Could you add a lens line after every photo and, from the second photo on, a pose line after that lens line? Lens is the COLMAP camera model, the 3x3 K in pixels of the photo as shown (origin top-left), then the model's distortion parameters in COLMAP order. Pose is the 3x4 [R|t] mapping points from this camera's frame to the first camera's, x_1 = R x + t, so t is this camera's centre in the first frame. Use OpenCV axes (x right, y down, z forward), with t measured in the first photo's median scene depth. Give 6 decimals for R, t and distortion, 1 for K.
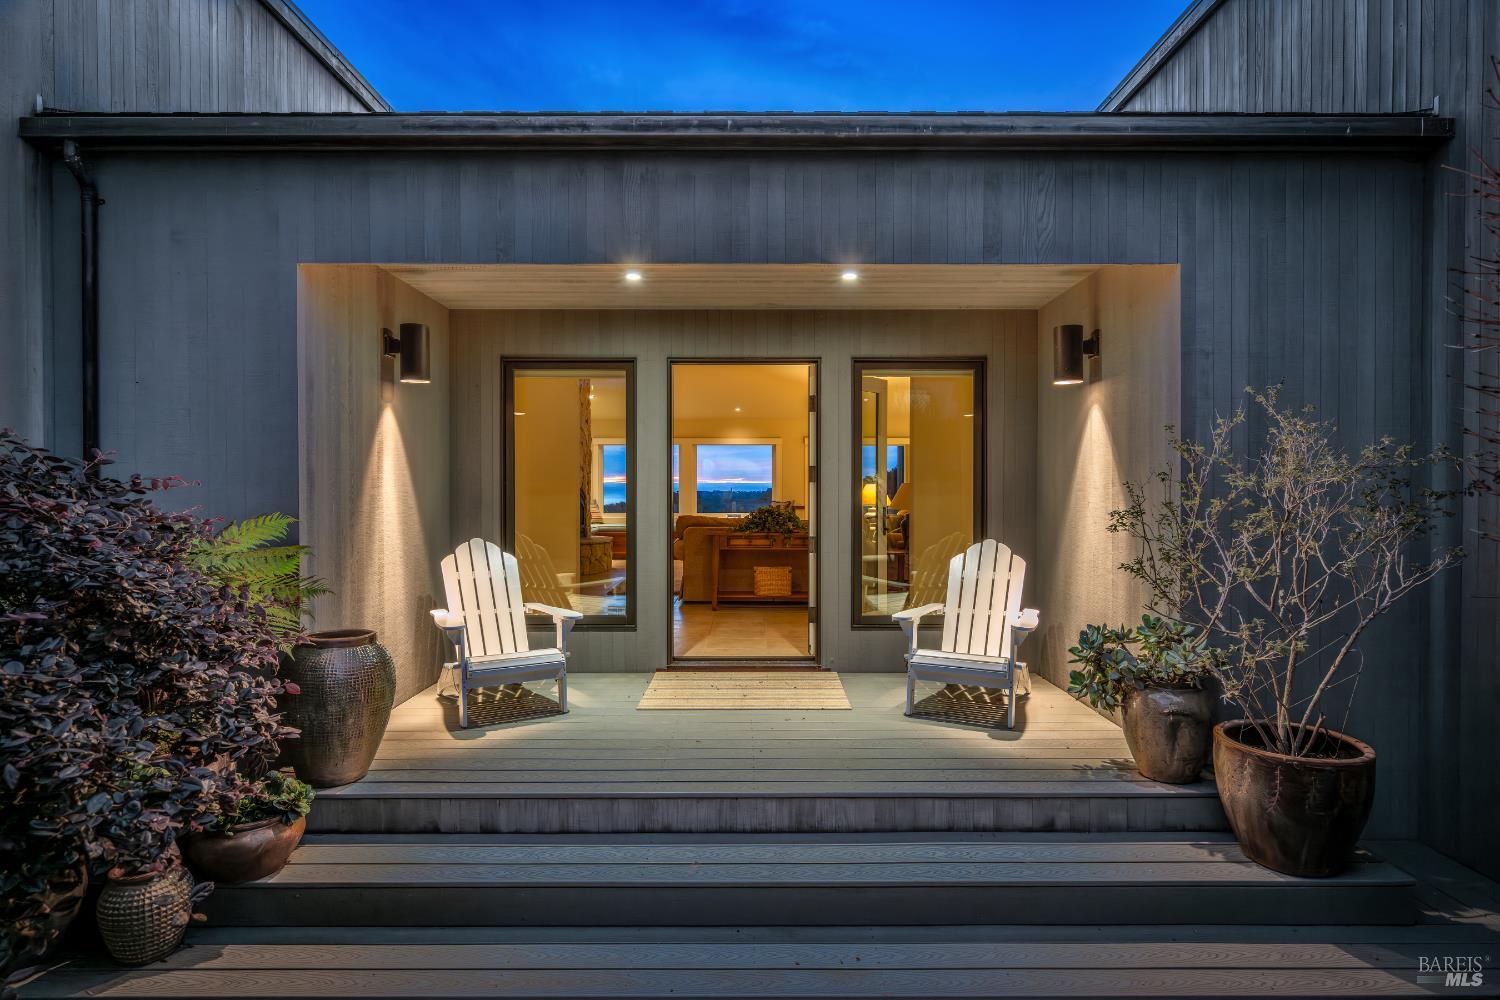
lens RADIAL K [[830.9, 0, 749.9], [0, 830.9, 497.9], [0, 0, 1]] dist [-0.000776, -0.000054]
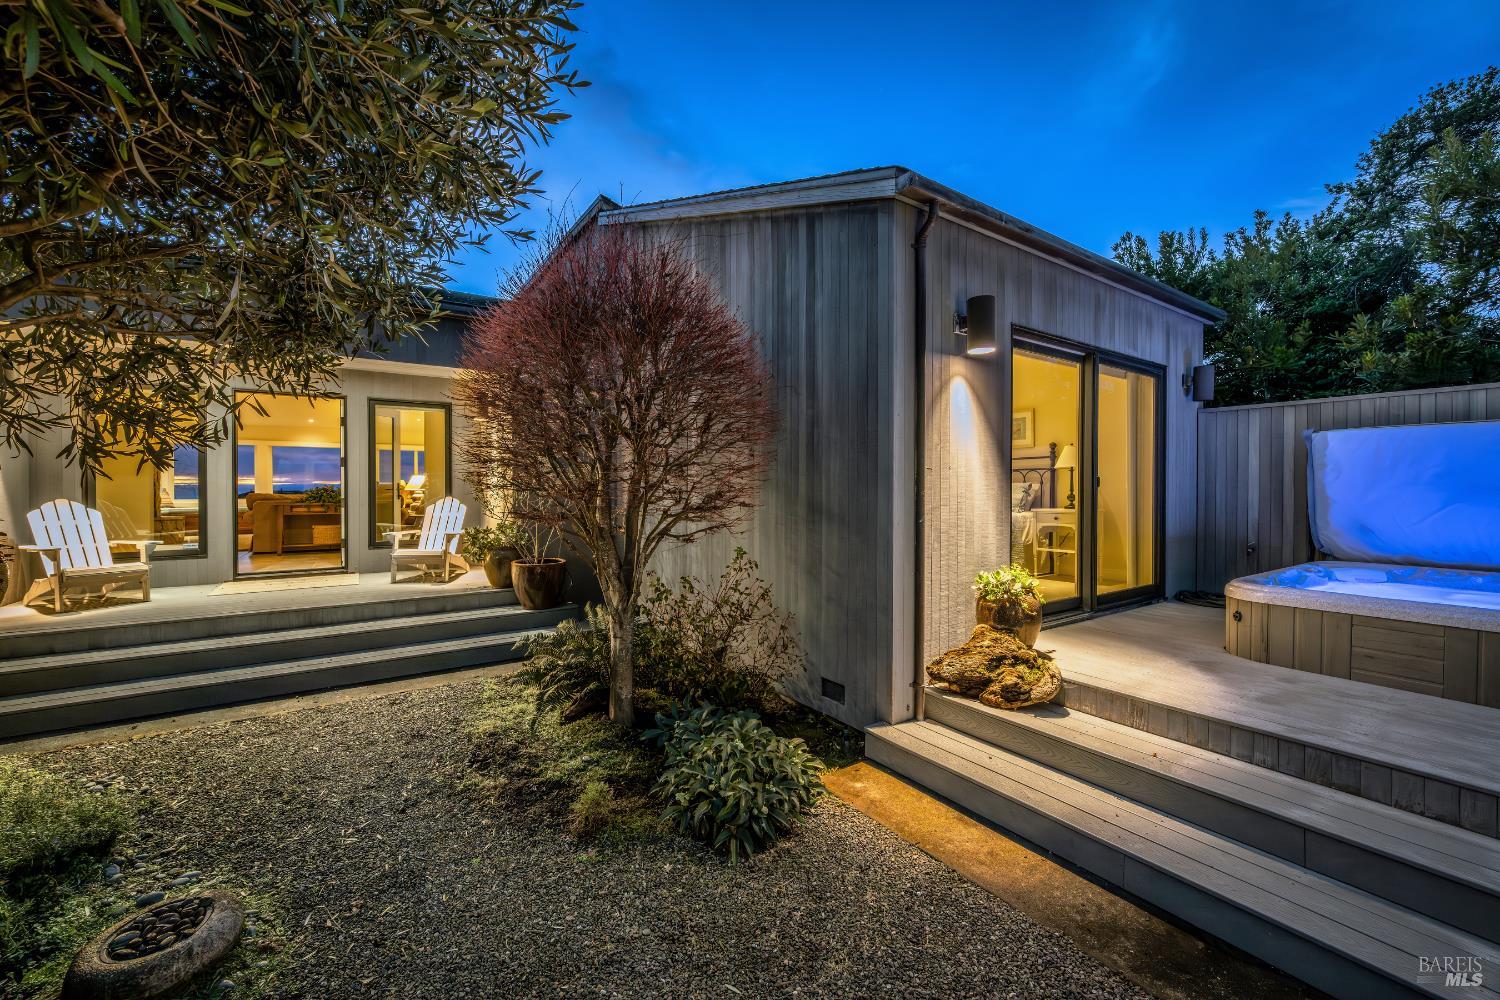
lens RADIAL K [[602.4, 0, 757.8], [0, 602.4, 488.3], [0, 0, 1]] dist [0.001331, -0.000562]
pose [[0.825360, 0.003606, 0.564595, 0.081012], [0.005639, 0.999877, -0.014630, 0.051223], [-0.564578, 0.015259, 0.825238, -0.549336]]
